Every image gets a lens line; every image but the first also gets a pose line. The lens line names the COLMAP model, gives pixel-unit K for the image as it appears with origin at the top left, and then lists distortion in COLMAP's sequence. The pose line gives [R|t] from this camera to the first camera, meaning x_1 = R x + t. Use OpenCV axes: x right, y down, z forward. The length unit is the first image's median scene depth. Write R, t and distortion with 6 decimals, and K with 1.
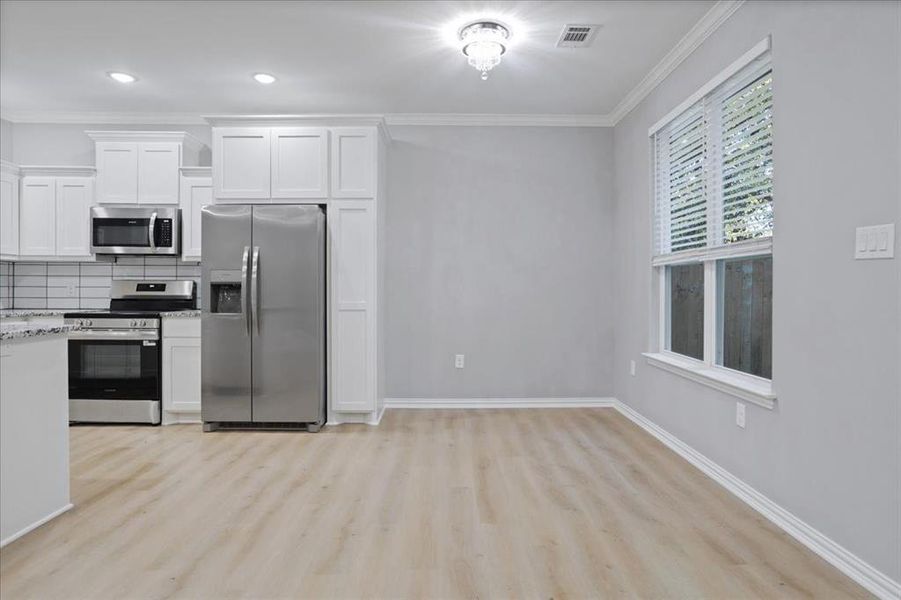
lens RADIAL K [[453.9, 0, 435.7], [0, 453.9, 289.2], [0, 0, 1]] dist [-0.045266, 0.032433]
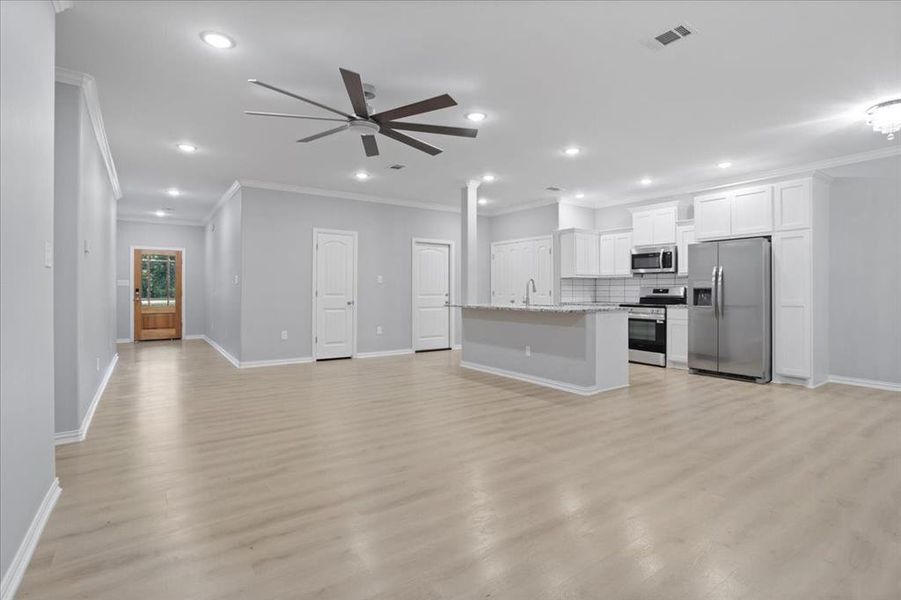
lens RADIAL K [[453.9, 0, 435.7], [0, 453.9, 289.2], [0, 0, 1]] dist [-0.045266, 0.032433]
pose [[0.519503, -0.006366, -0.854445, 0.445481], [-0.002340, 0.999958, -0.008873, 0.006800], [0.854465, 0.006609, 0.519466, -0.722251]]
